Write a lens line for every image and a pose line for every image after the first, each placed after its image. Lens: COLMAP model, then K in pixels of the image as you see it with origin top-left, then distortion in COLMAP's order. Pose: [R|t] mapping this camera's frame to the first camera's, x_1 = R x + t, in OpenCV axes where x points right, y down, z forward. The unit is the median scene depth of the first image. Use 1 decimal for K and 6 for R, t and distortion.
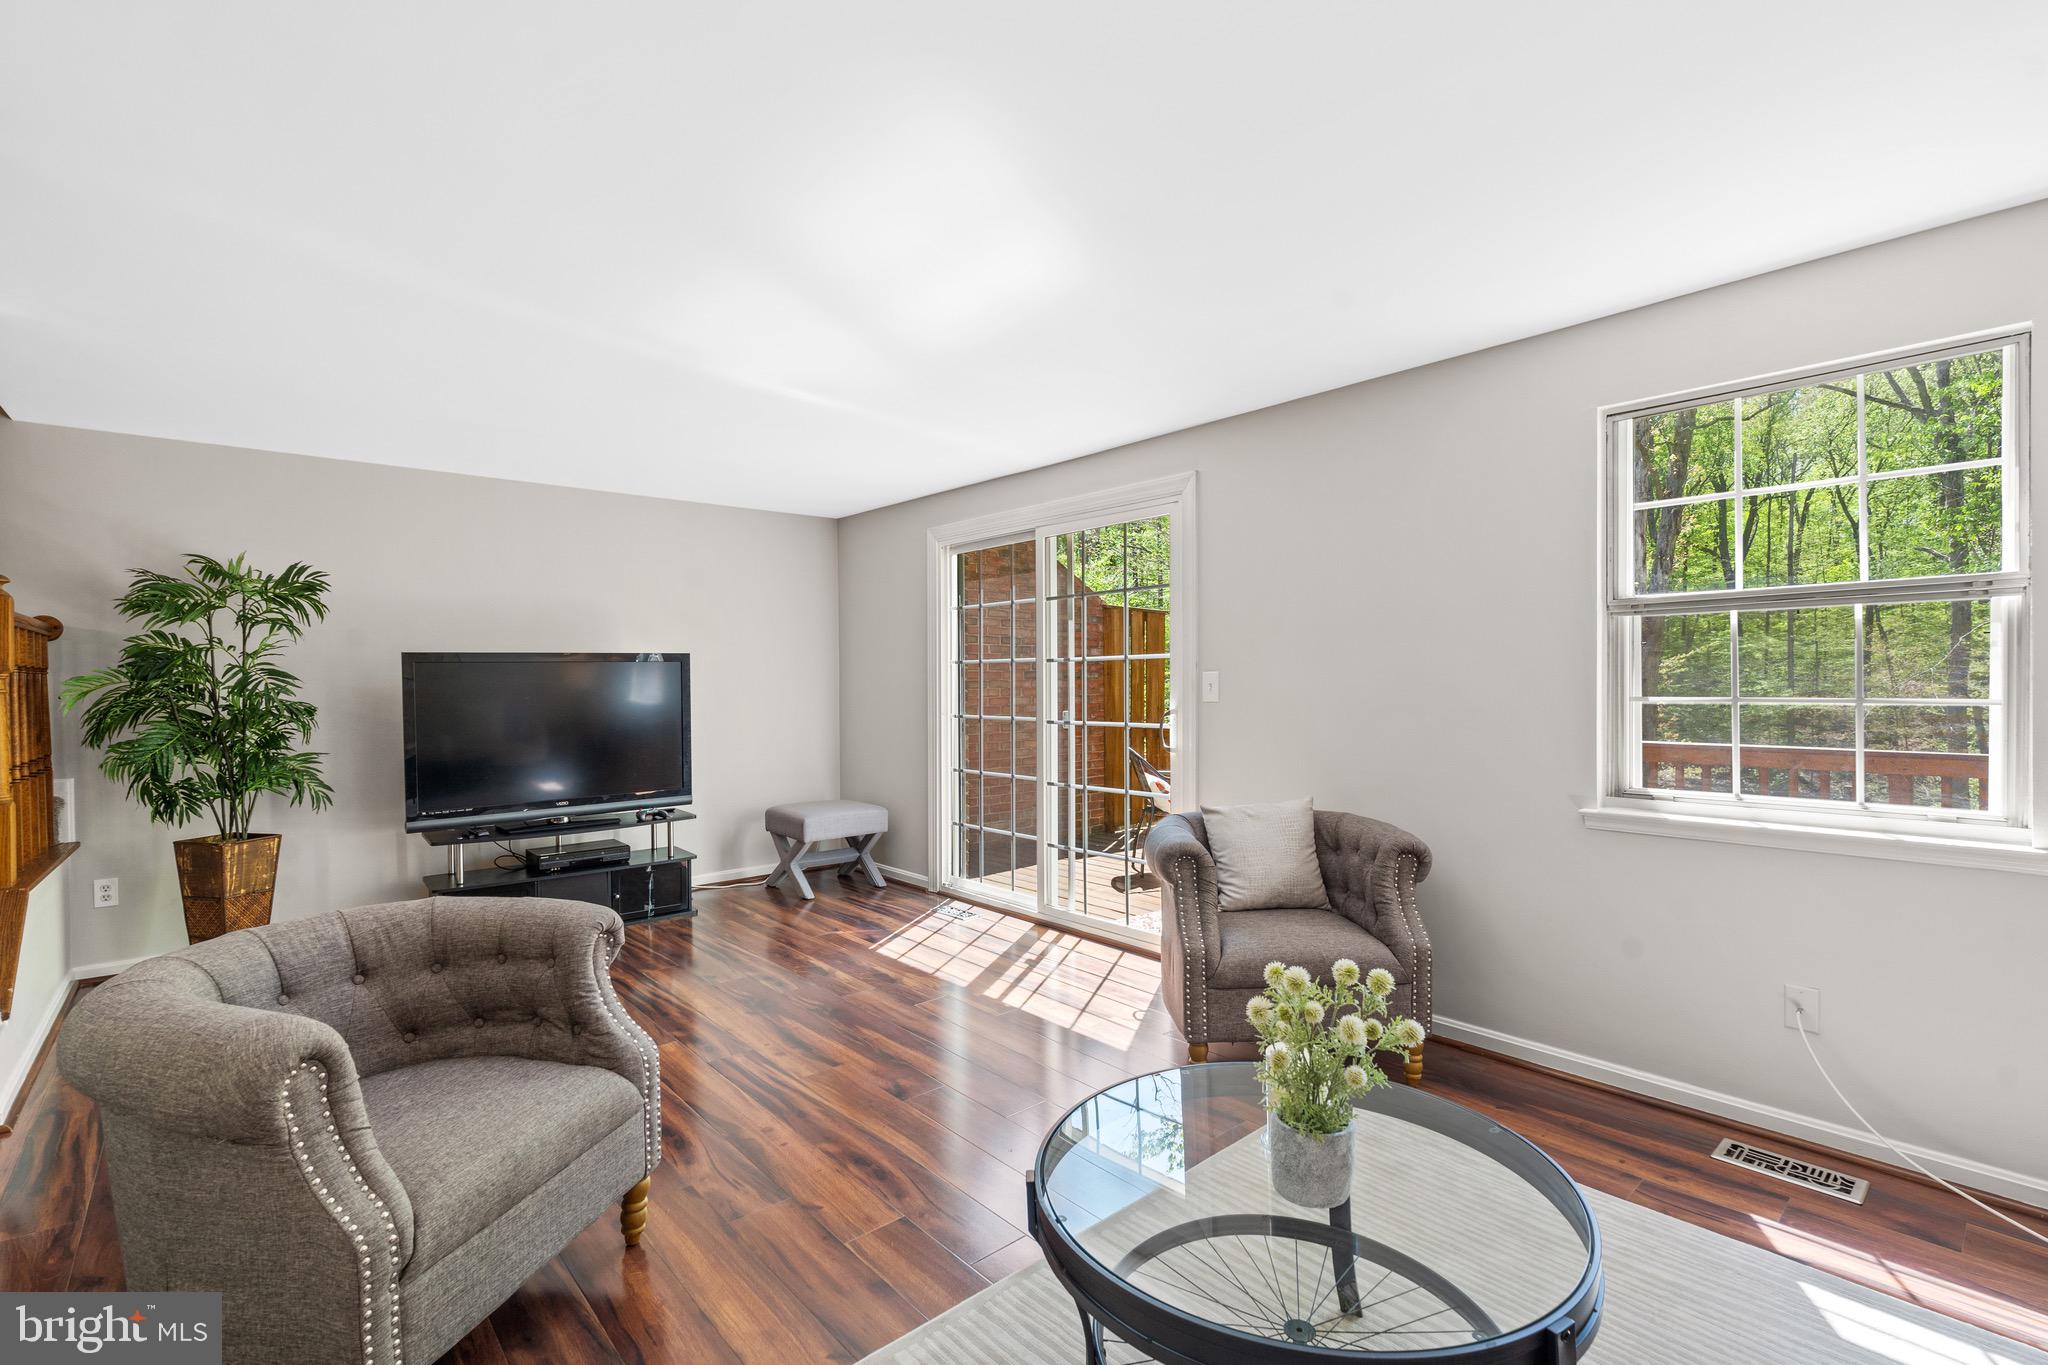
lens RADIAL K [[919.6, 0, 1014.4], [0, 919.6, 685.8], [0, 0, 1]] dist [0.000771, 0.000133]
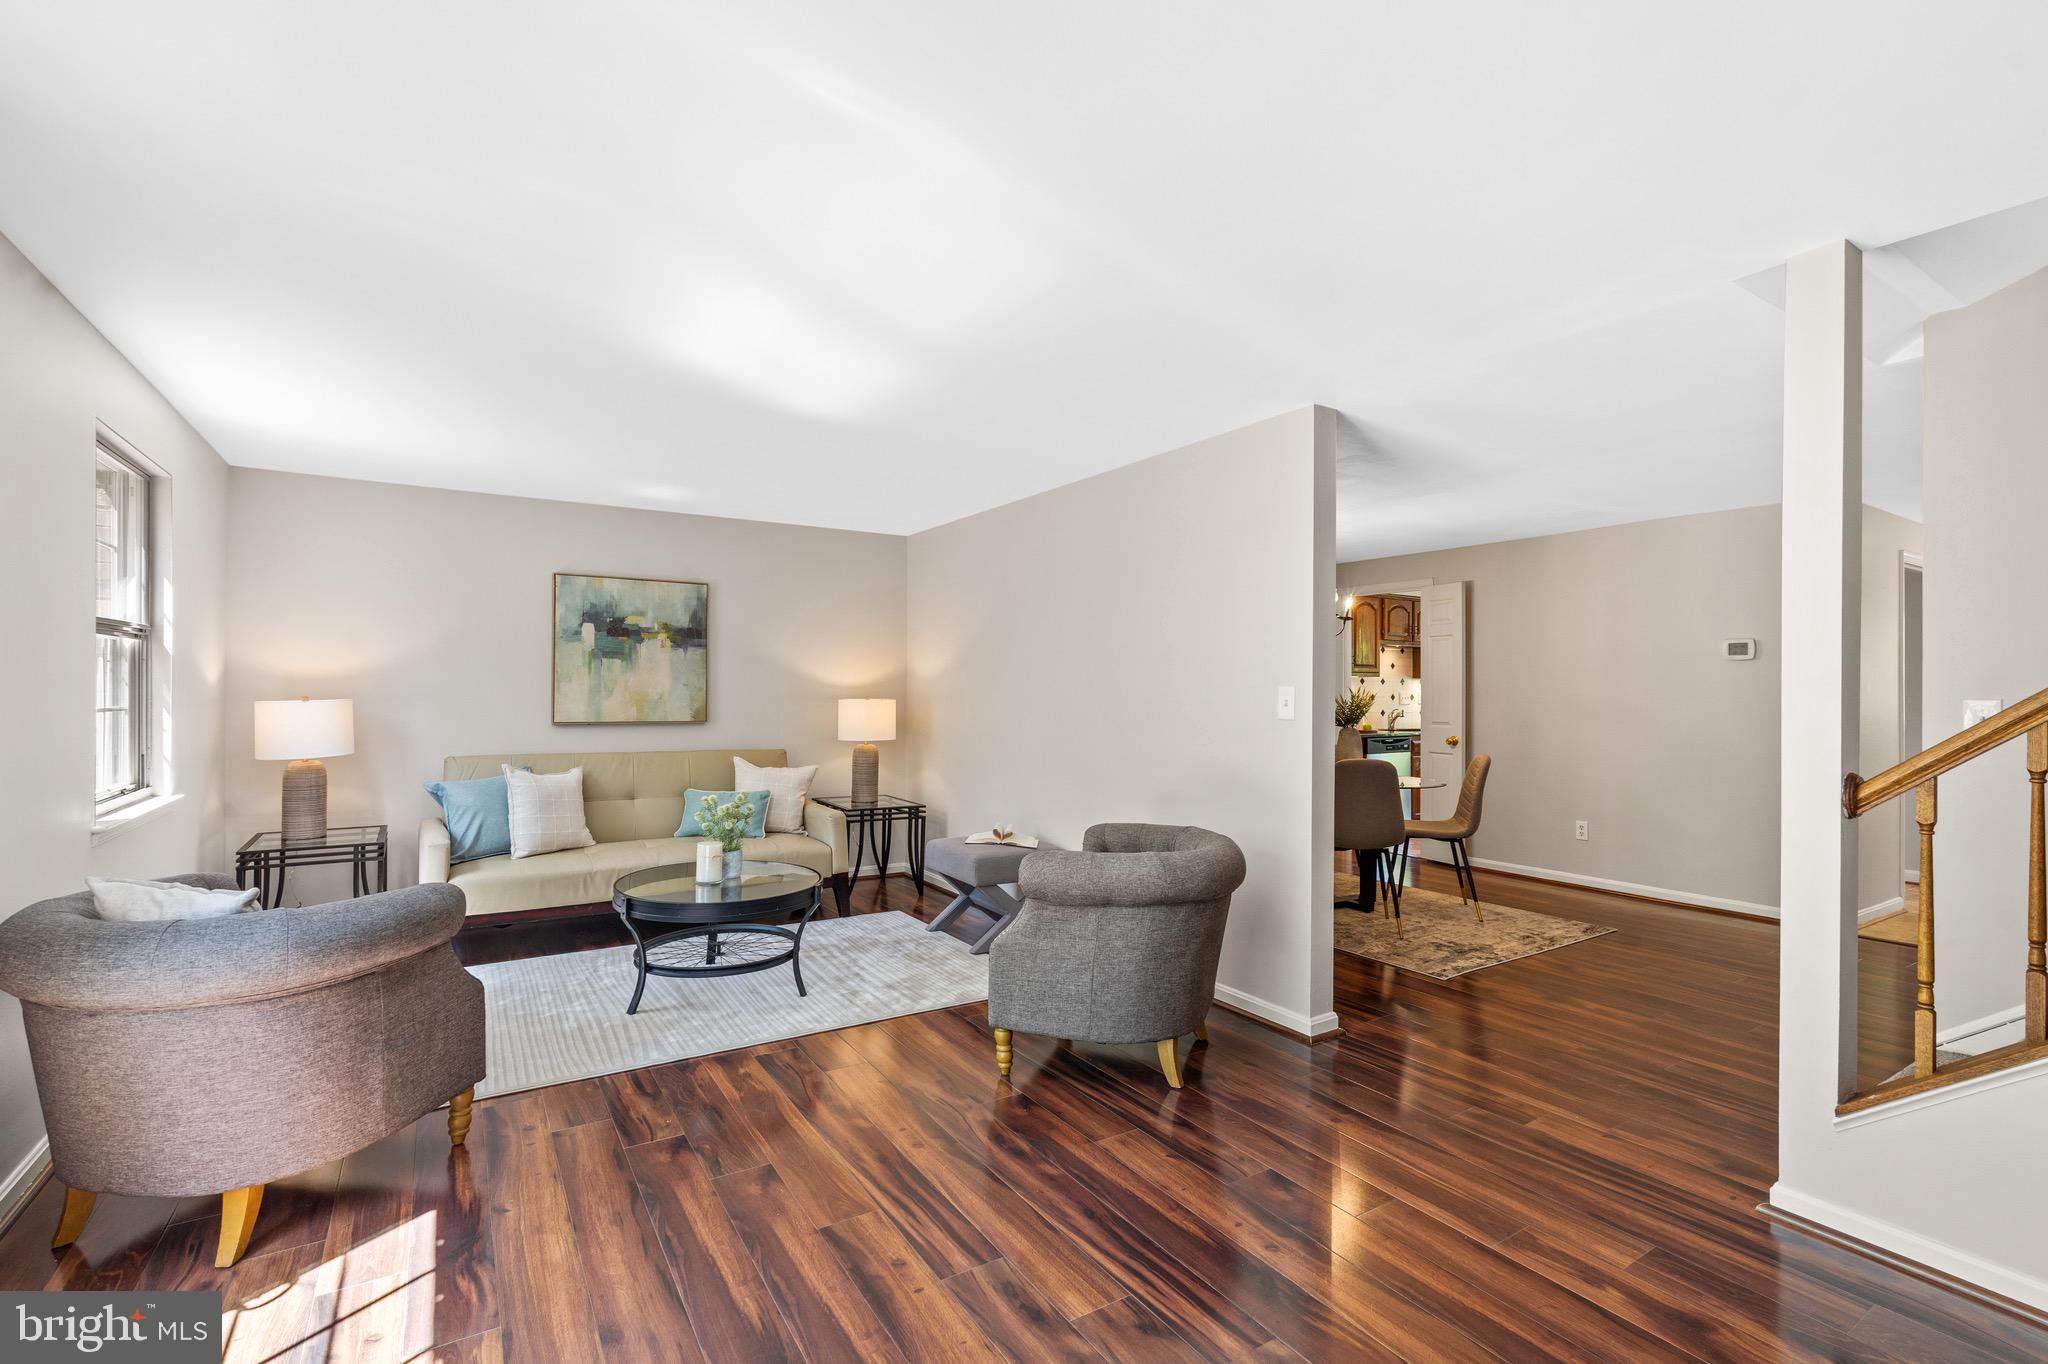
lens RADIAL K [[919.6, 0, 1014.4], [0, 919.6, 685.3], [0, 0, 1]] dist [0.000771, 0.000133]
pose [[-0.987425, 0.004192, 0.158035, -0.352420], [0.004547, 0.999988, 0.001889, -0.010033], [-0.158026, 0.002584, -0.987432, 1.305436]]
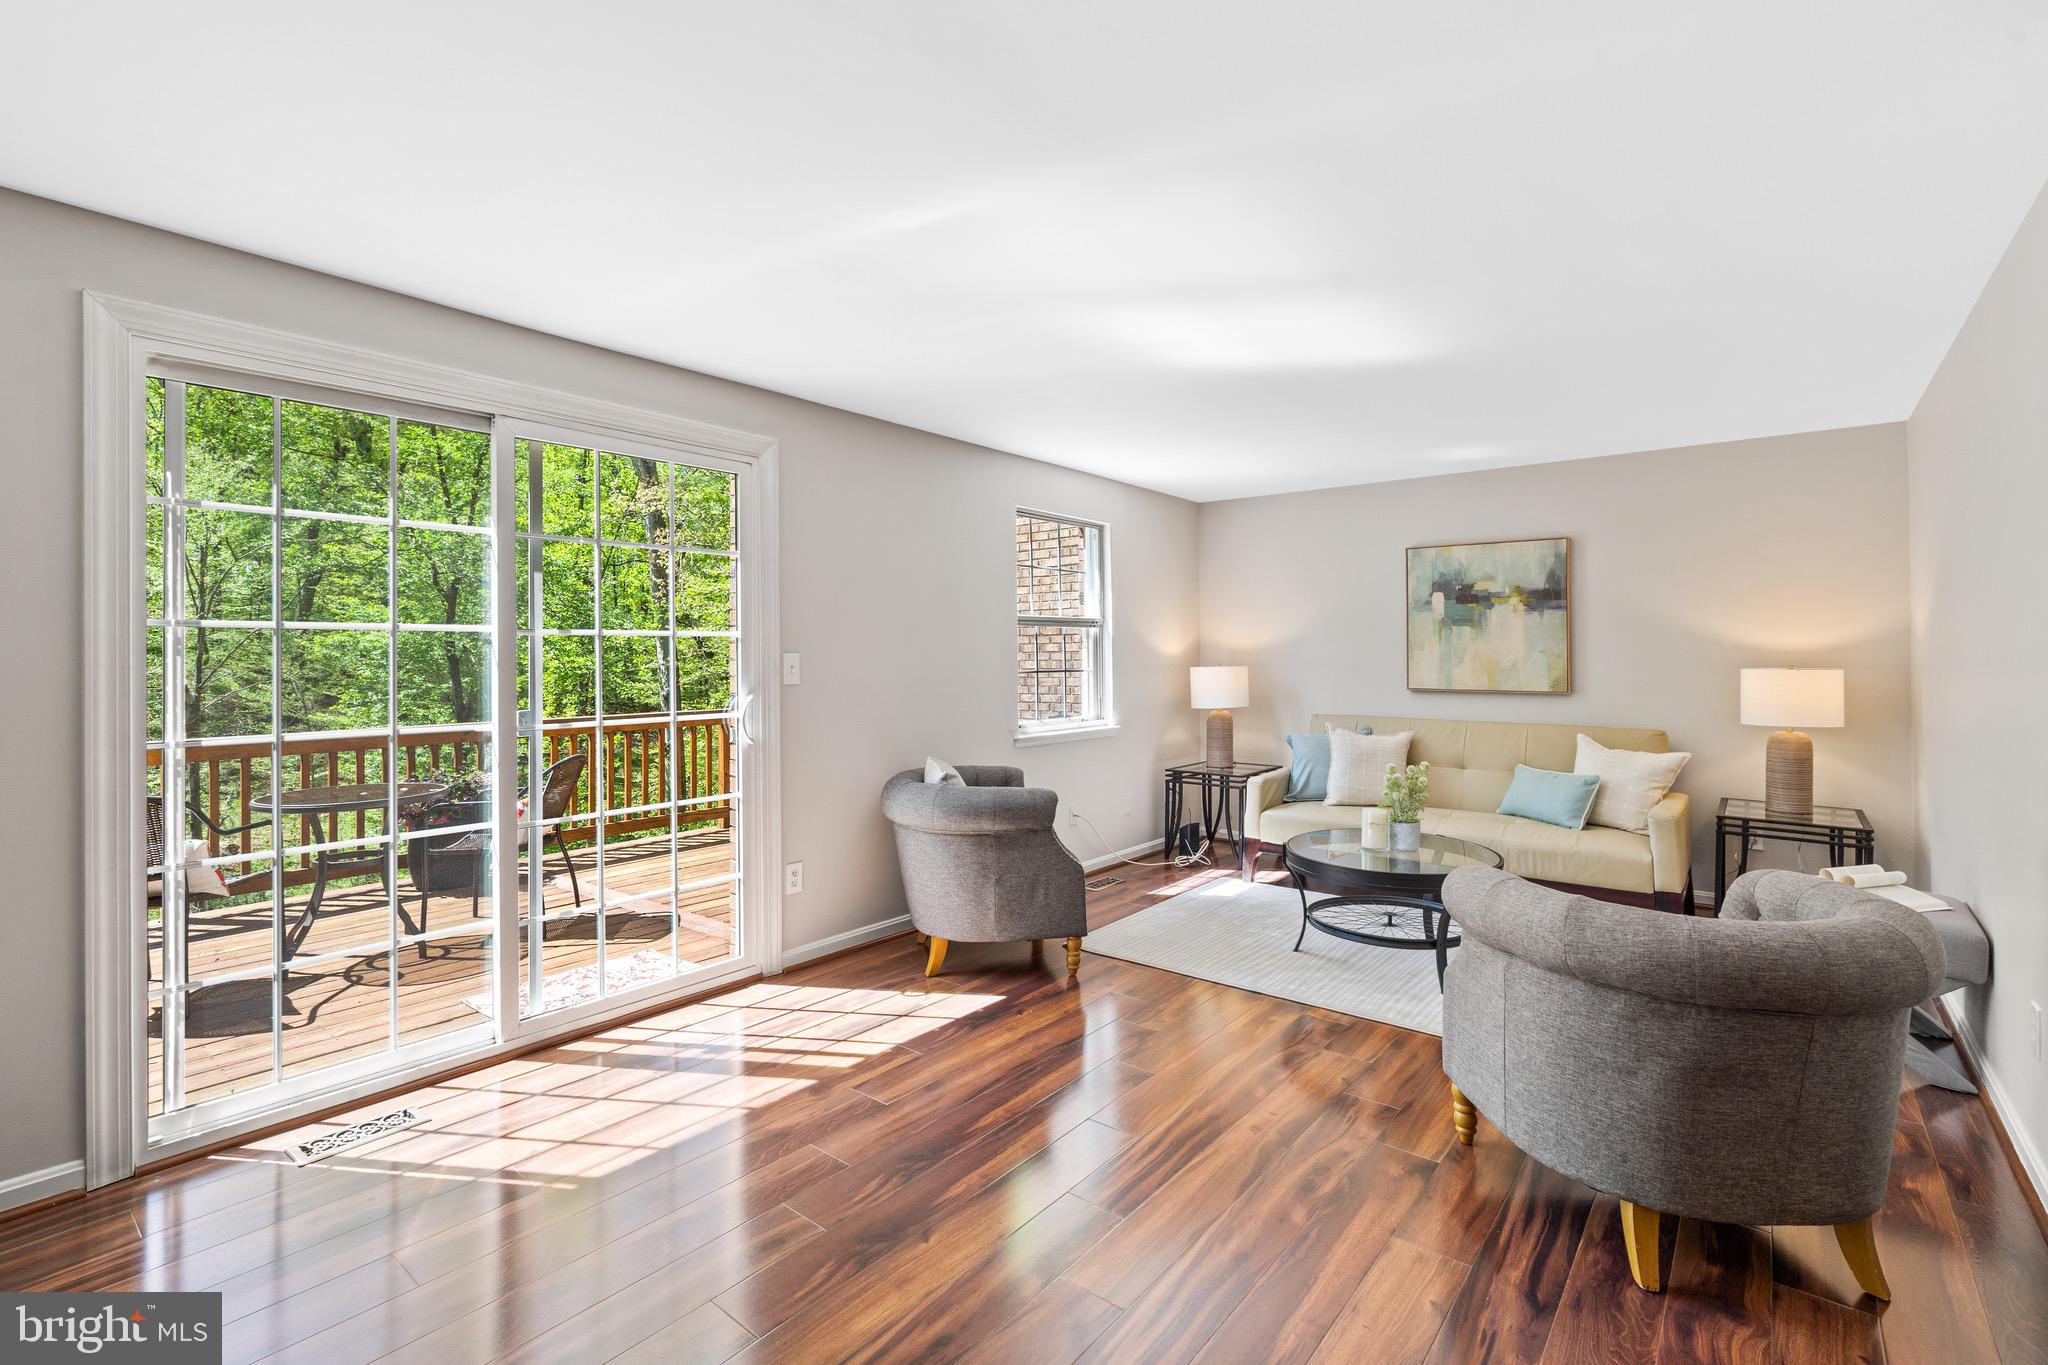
lens RADIAL K [[929.4, 0, 1025.9], [0, 929.4, 660.4], [0, 0, 1]] dist [0.000567, 0.000008]
pose [[-0.176008, 0.006219, 0.984369, -0.784663], [0.012057, 0.999919, -0.004162, -0.001238], [-0.984315, 0.011136, -0.176068, 0.930384]]
